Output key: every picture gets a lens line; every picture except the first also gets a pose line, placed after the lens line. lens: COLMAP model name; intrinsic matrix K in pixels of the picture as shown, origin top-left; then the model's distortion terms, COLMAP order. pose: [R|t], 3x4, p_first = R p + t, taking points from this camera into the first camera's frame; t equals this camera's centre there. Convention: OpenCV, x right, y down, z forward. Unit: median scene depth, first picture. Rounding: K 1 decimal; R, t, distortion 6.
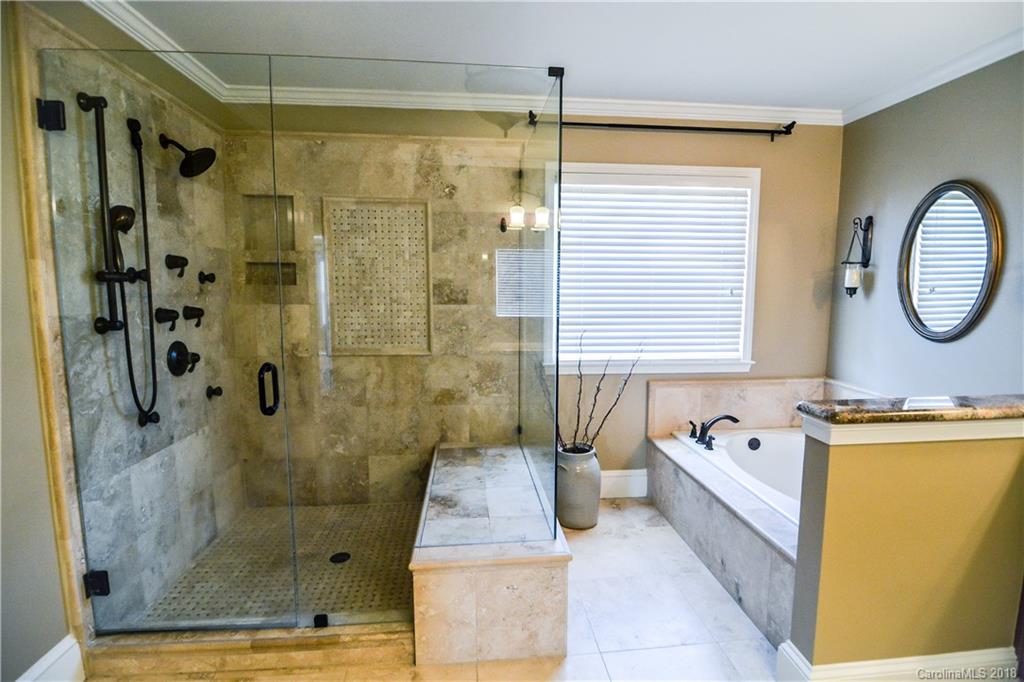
lens RADIAL K [[493.0, 0, 519.8], [0, 493.0, 344.9], [0, 0, 1]] dist [-0.006276, -0.010729]
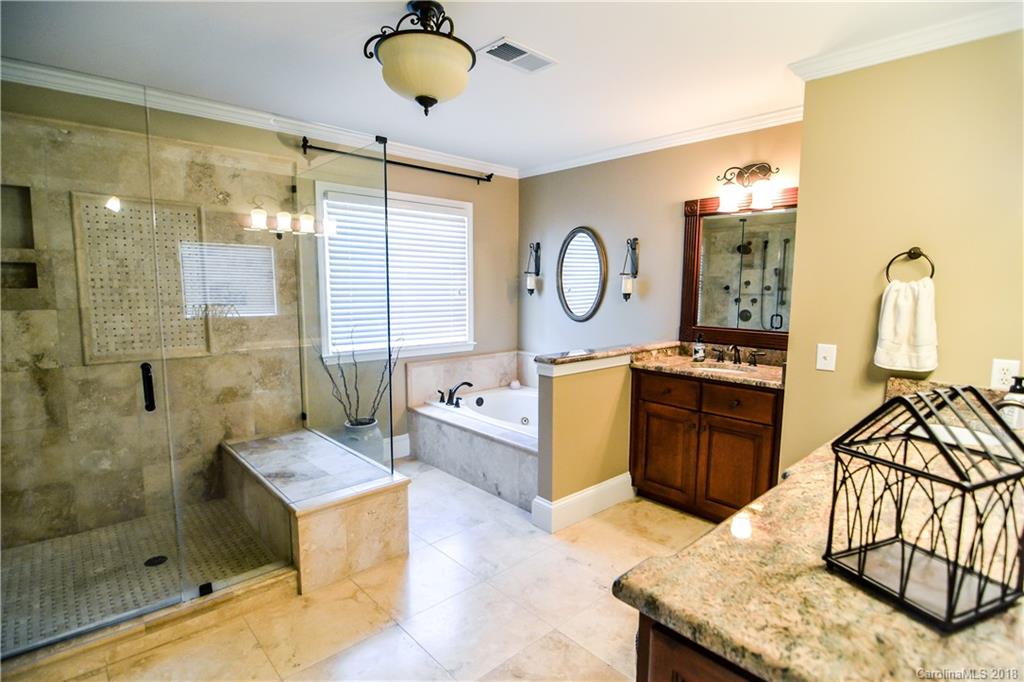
lens RADIAL K [[493.0, 0, 519.8], [0, 493.0, 344.9], [0, 0, 1]] dist [-0.006276, -0.010729]
pose [[0.800188, -0.068033, 0.595878, -0.276605], [0.064077, 0.997556, 0.027845, 0.011006], [-0.596316, 0.015901, 0.802592, -0.203876]]
